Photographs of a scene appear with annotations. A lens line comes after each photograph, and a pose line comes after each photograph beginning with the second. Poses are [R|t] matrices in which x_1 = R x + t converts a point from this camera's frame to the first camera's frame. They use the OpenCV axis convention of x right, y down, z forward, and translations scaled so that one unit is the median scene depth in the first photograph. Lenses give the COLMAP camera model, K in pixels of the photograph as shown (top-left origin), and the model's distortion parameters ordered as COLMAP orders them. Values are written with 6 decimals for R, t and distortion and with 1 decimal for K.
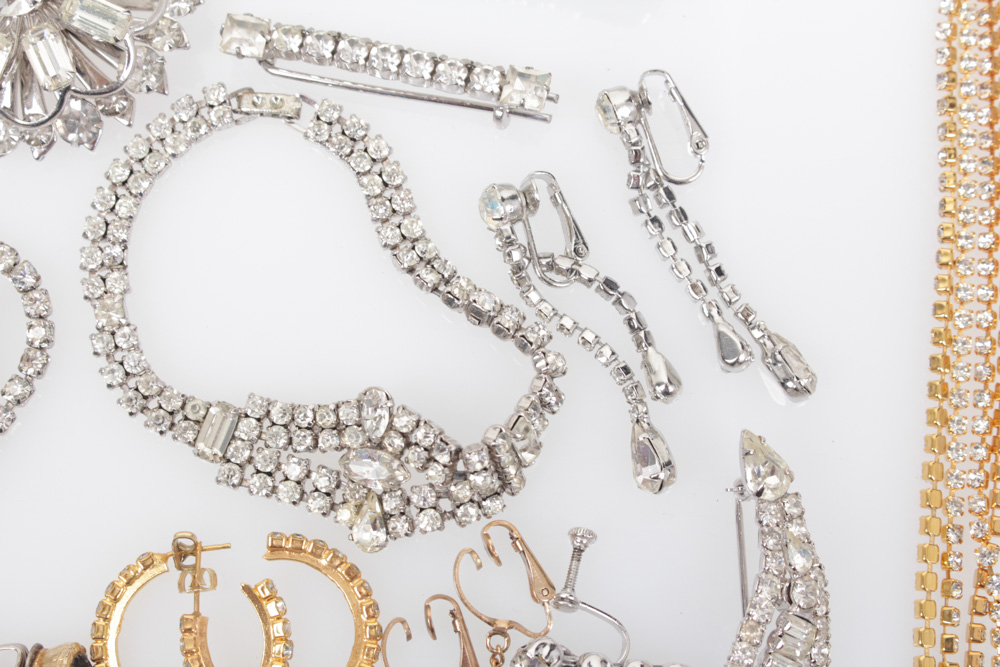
lens RADIAL K [[2061.3, 0, 500.0], [0, 2061.3, 333.5], [0, 0, 1]] dist [0.010070, -0.038106]
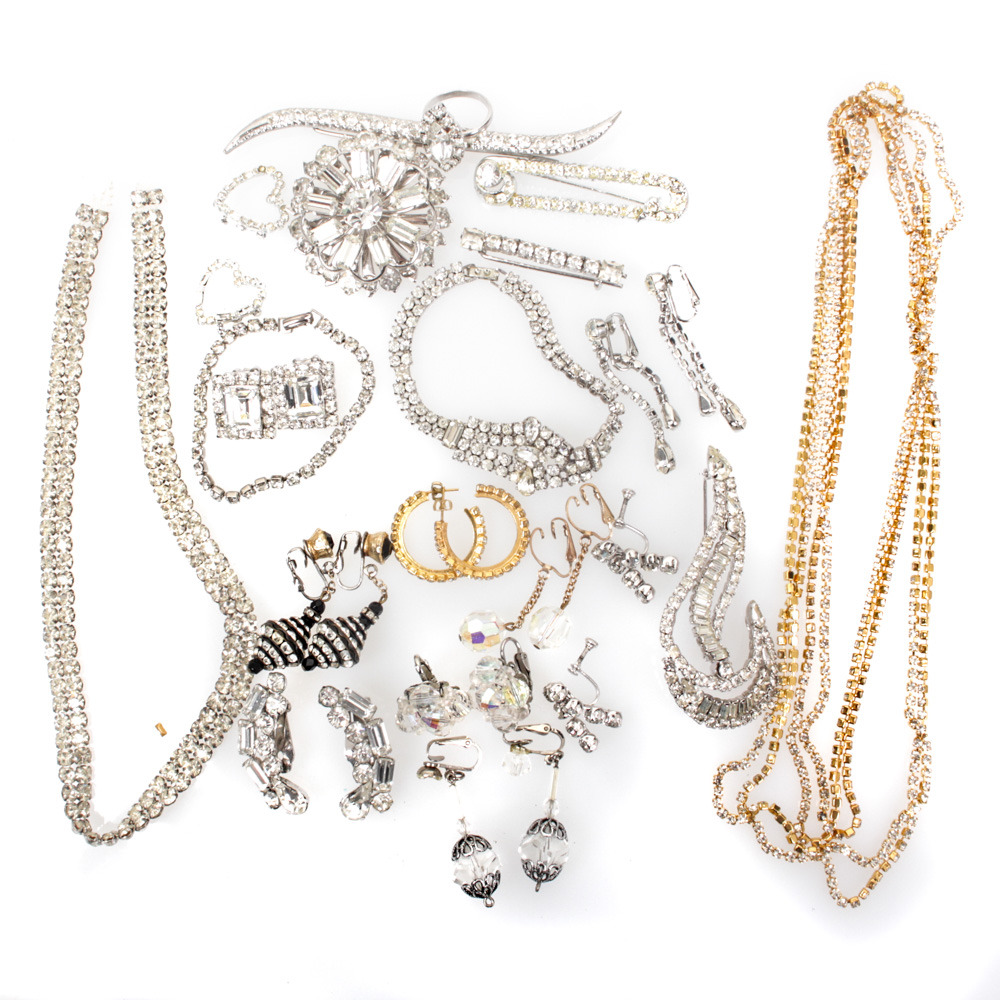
lens RADIAL K [[1449.7, 0, 446.0], [0, 1449.7, 497.4], [0, 0, 1]] dist [-0.160482, 0.087537]
pose [[0.996819, 0.046943, -0.064399, -0.048077], [-0.039836, 0.993405, 0.107519, -0.044917], [0.069022, -0.104611, 0.992115, -0.442923]]
